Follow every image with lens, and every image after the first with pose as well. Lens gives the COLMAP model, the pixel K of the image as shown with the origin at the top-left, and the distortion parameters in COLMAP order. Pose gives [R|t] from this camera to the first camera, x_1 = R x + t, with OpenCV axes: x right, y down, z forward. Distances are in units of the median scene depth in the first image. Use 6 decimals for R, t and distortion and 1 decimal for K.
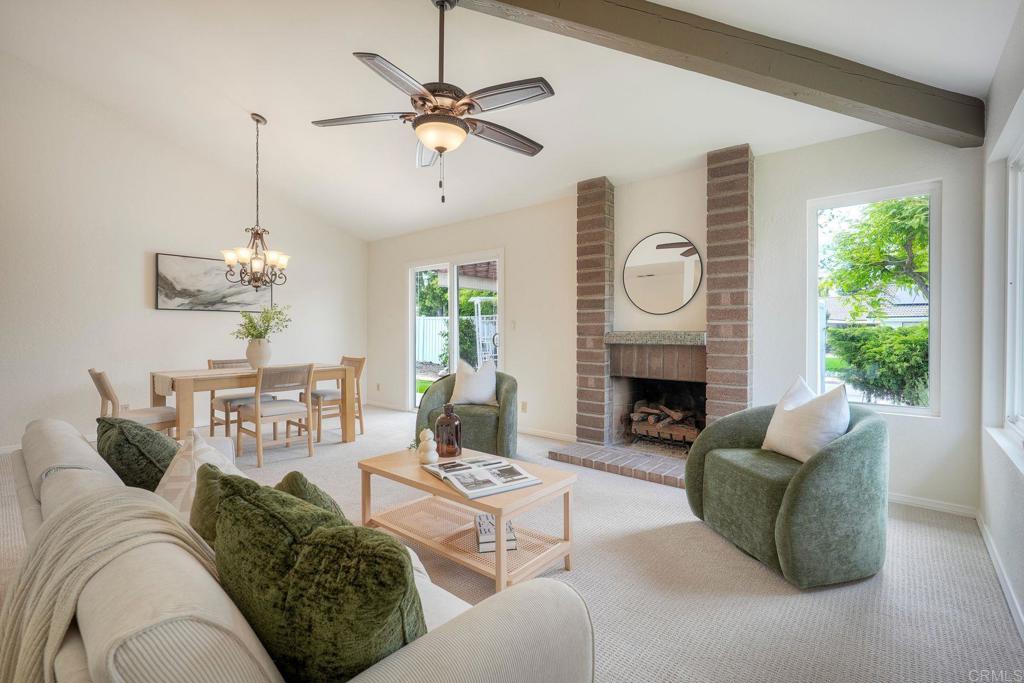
lens RADIAL K [[467.9, 0, 512.0], [0, 467.9, 341.5], [0, 0, 1]] dist [0.001474, 0.000426]
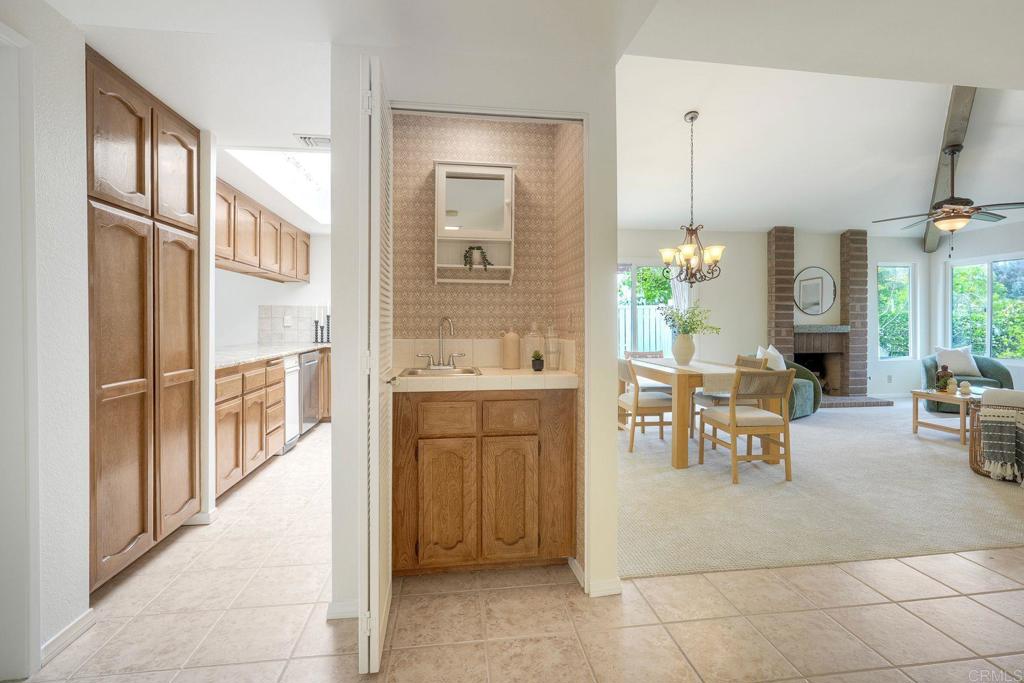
lens RADIAL K [[482.6, 0, 519.7], [0, 482.6, 323.9], [0, 0, 1]] dist [-0.000678, 0.000658]
pose [[0.661331, -0.002896, 0.750089, -1.614406], [0.020261, 0.999697, -0.014003, -0.021515], [-0.749821, 0.024458, 0.661189, 0.608201]]
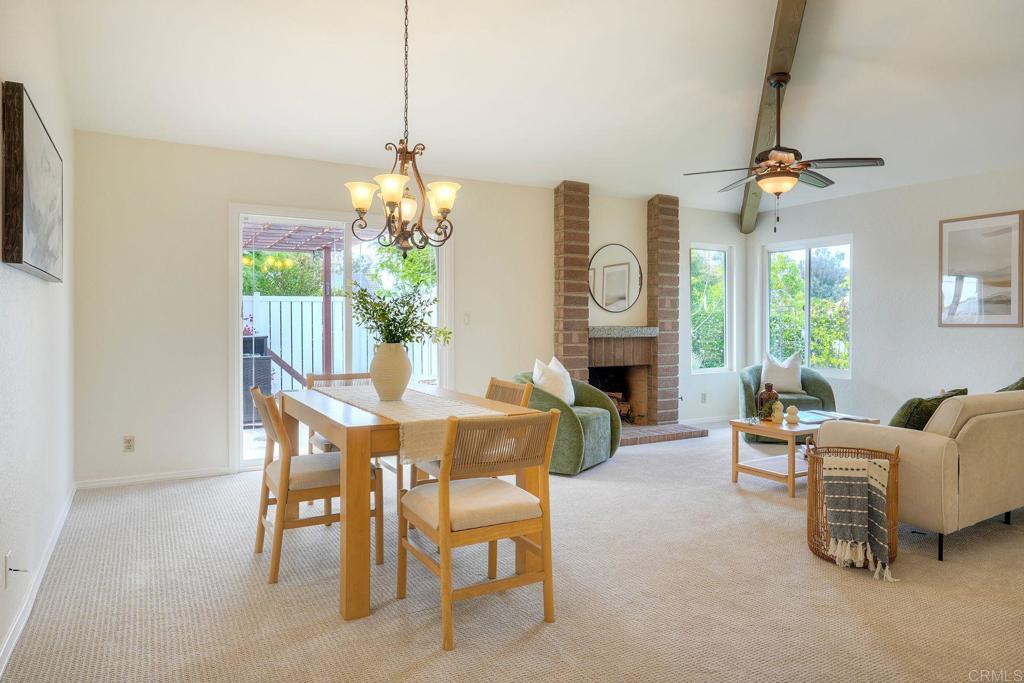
lens RADIAL K [[637.8, 0, 511.8], [0, 637.8, 322.8], [0, 0, 1]] dist [-0.000102, -0.000886]
pose [[0.350236, 0.000675, 0.936661, -1.233889], [0.021786, 0.999723, -0.008867, -0.020969], [-0.936408, 0.023512, 0.350124, 0.639310]]
